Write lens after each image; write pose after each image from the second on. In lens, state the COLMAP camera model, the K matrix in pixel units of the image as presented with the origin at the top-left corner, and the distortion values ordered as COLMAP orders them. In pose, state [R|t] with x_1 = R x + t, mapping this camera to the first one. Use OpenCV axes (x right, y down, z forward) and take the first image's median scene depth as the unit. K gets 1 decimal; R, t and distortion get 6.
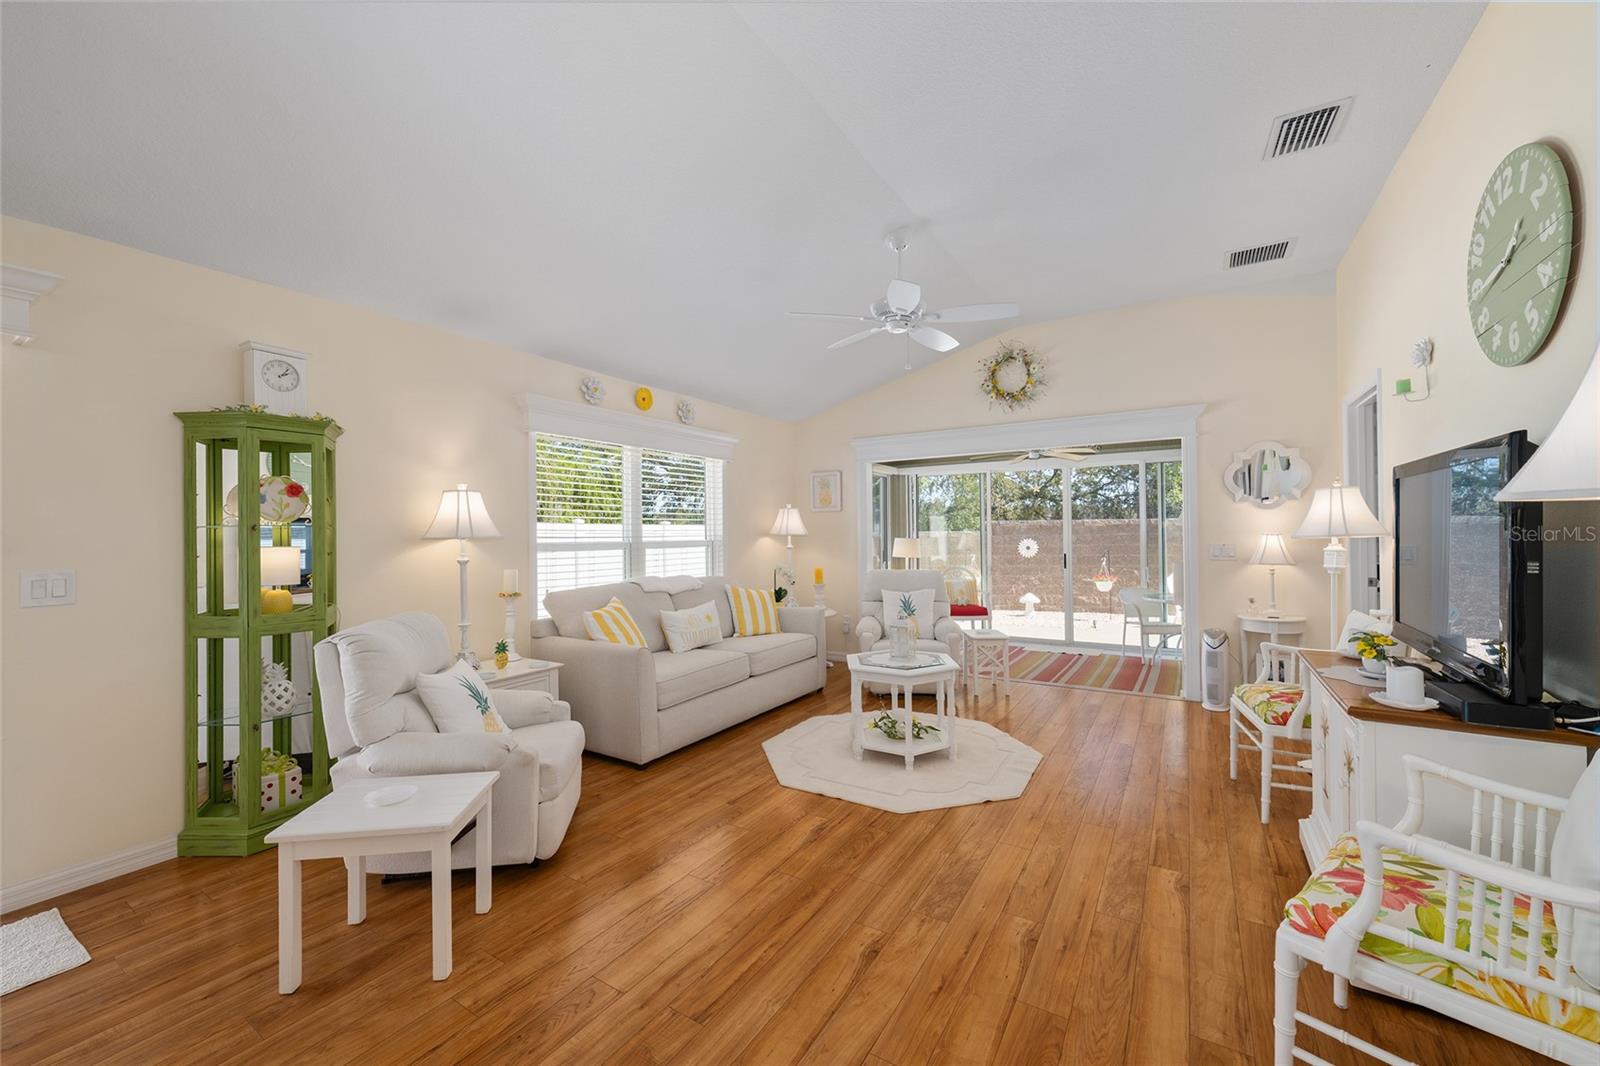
lens RADIAL K [[620.1, 0, 801.6], [0, 620.1, 530.4], [0, 0, 1]] dist [-0.000222, -0.000192]
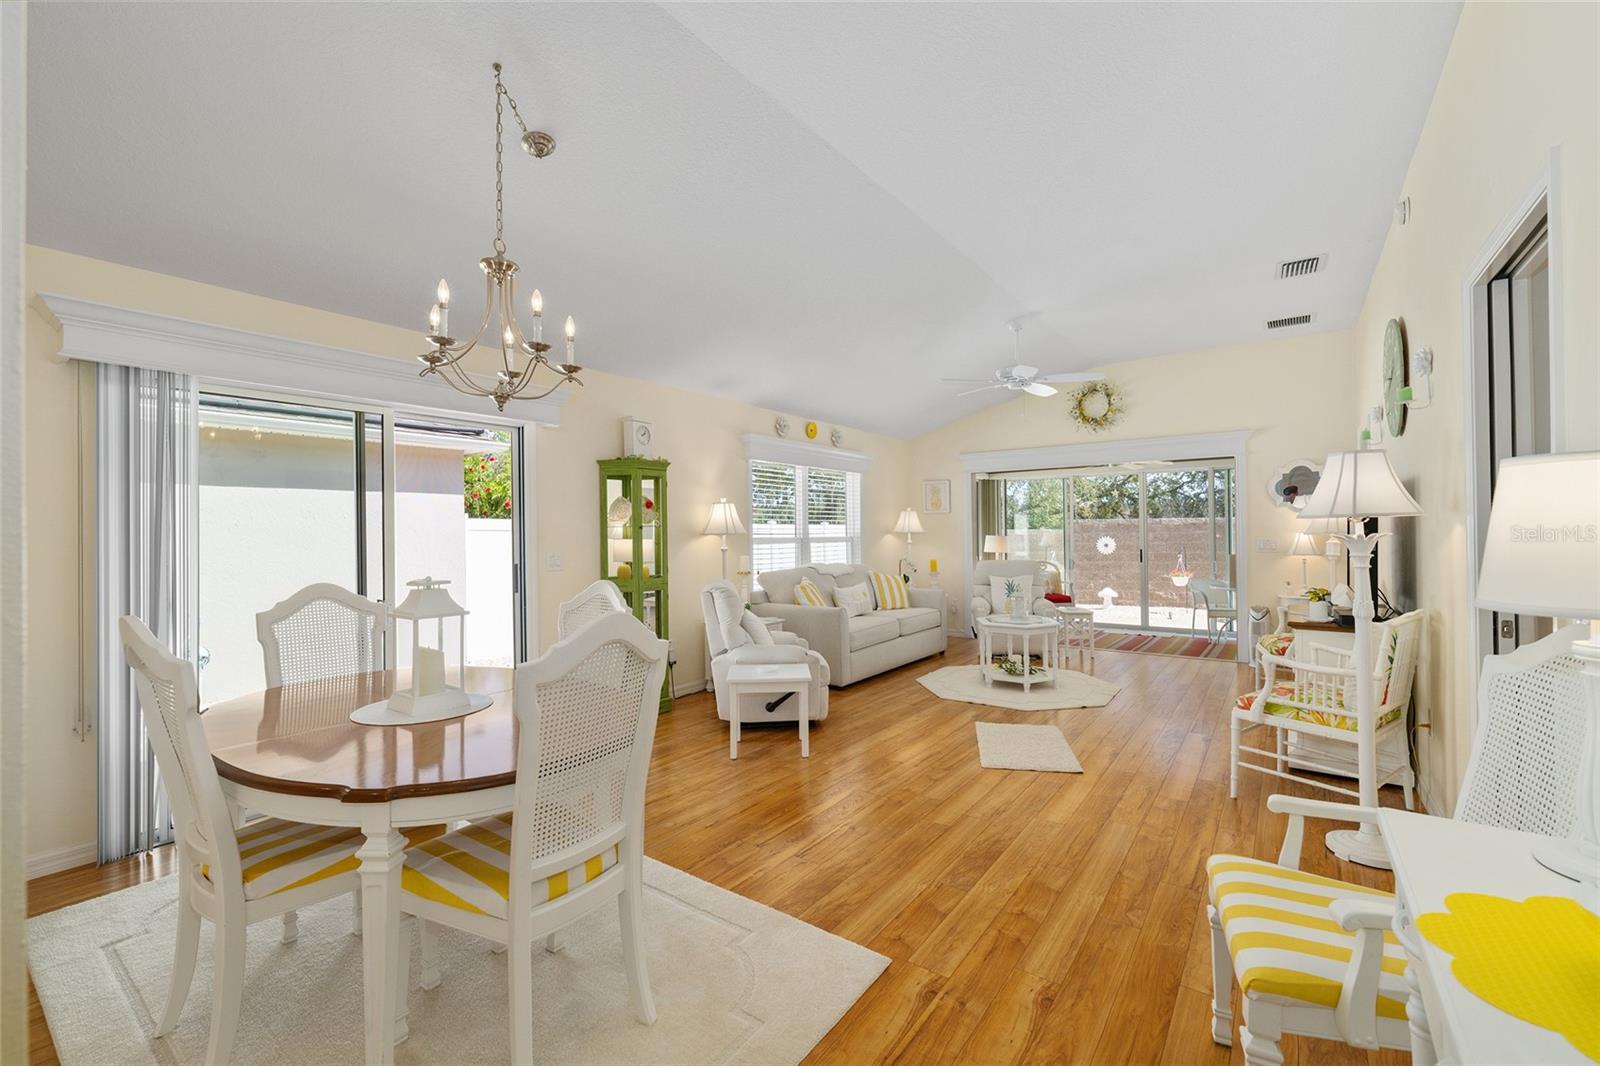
lens RADIAL K [[659.7, 0, 802.3], [0, 659.7, 530.4], [0, 0, 1]] dist [-0.001336, -0.000092]
pose [[0.996964, -0.000190, -0.077861, -0.219818], [0.000395, 0.999997, 0.002616, -0.001032], [0.077860, -0.002638, 0.996961, -0.557088]]
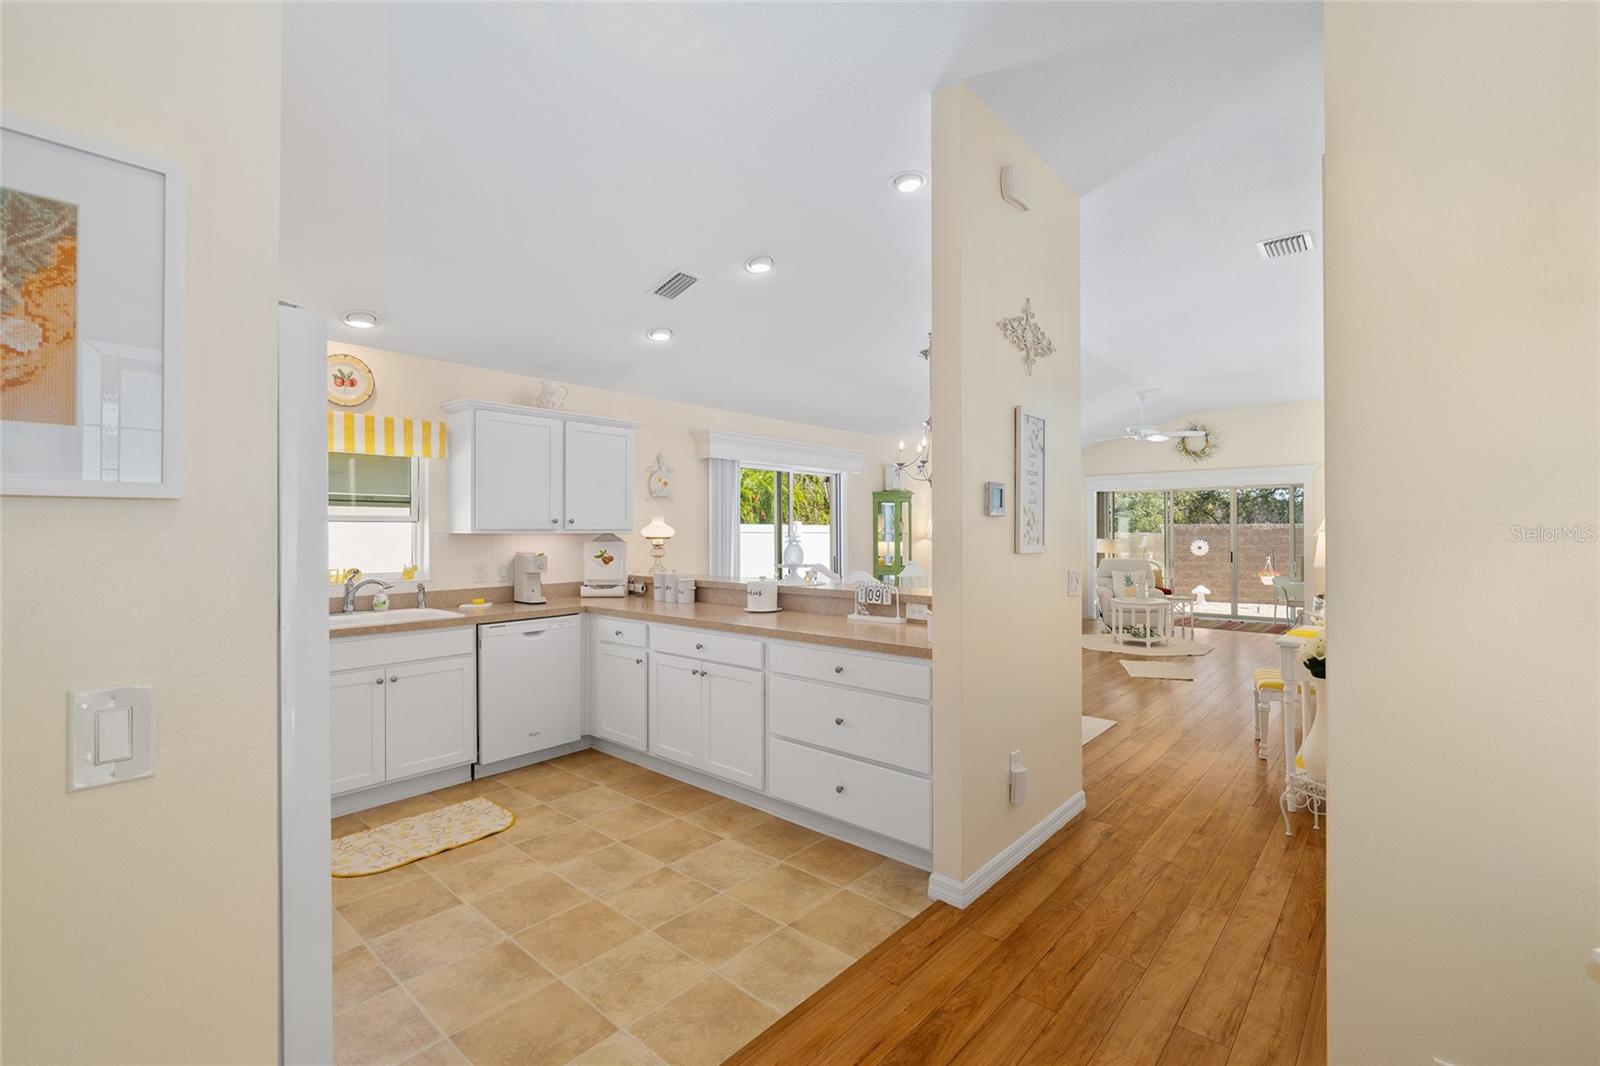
lens RADIAL K [[696.4, 0, 805.2], [0, 696.4, 527.1], [0, 0, 1]] dist [-0.000376, 0.000063]
pose [[0.987829, 0.007336, -0.155368, -0.597635], [-0.007076, 0.999972, 0.002224, -0.030289], [0.155380, -0.001098, 0.987854, -1.489243]]
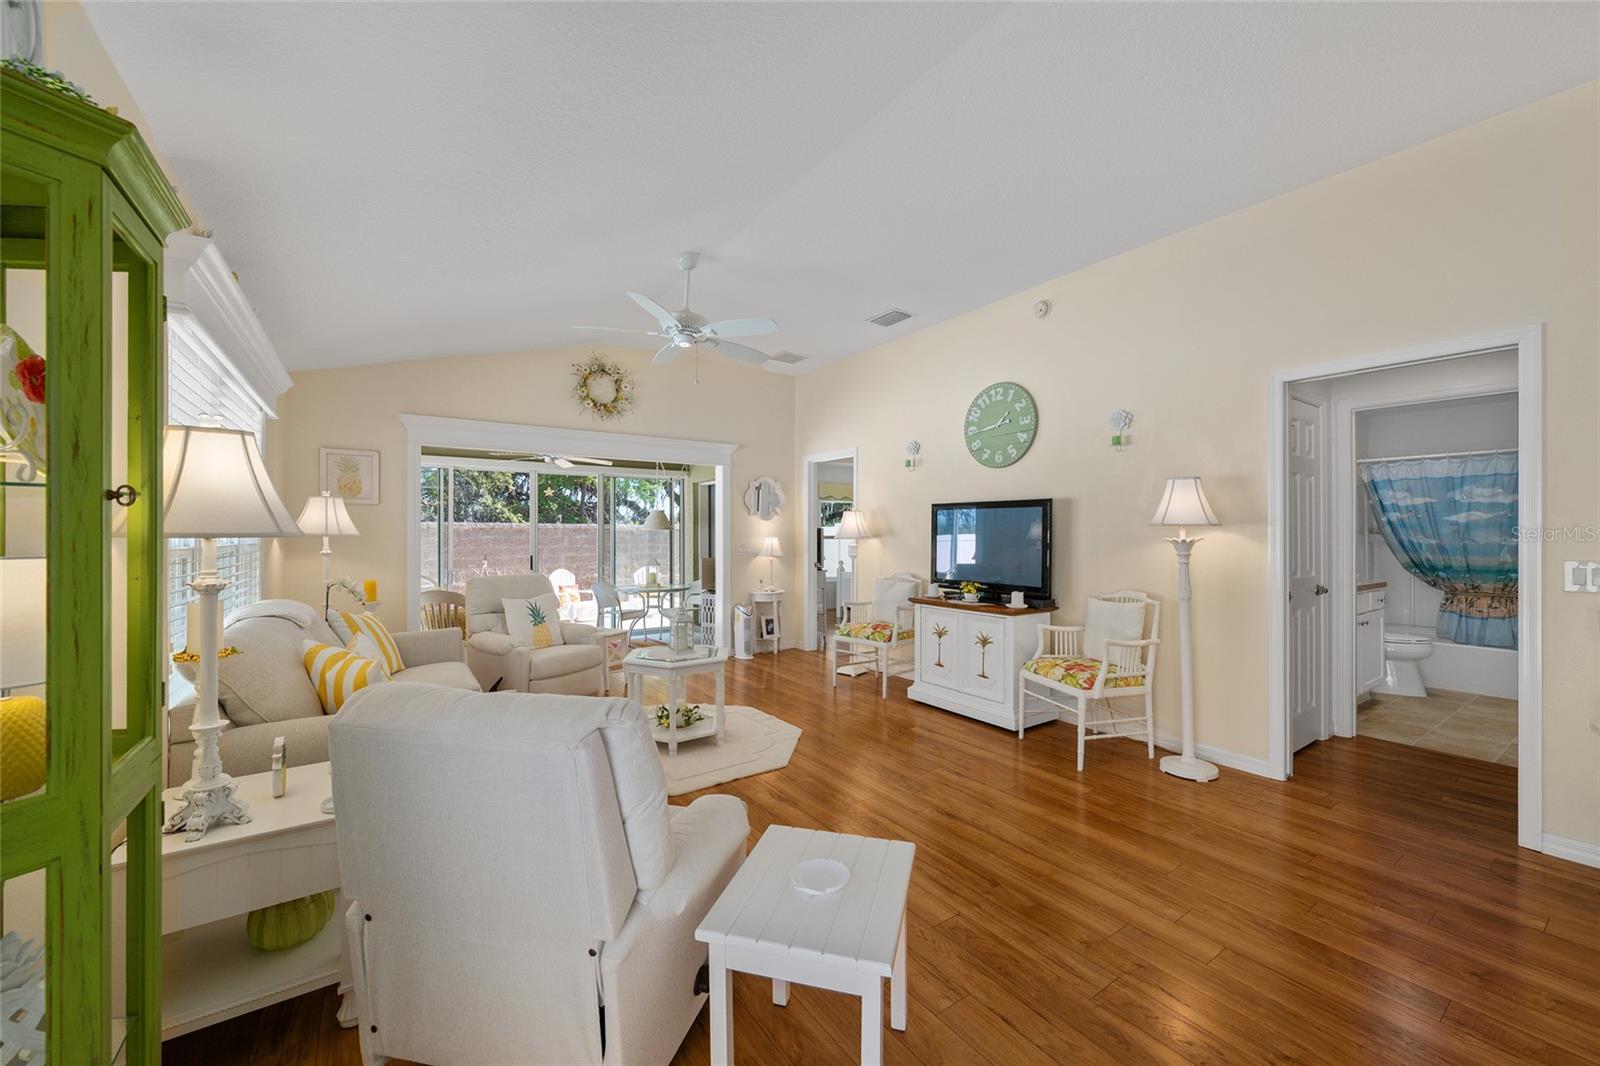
lens RADIAL K [[614.7, 0, 804.0], [0, 614.7, 529.3], [0, 0, 1]] dist [-0.000609, 0.000013]
pose [[0.391418, 0.015924, 0.920075, -0.752110], [-0.008080, 0.999871, -0.013868, 0.009507], [-0.920177, -0.002007, 0.391496, 0.402514]]
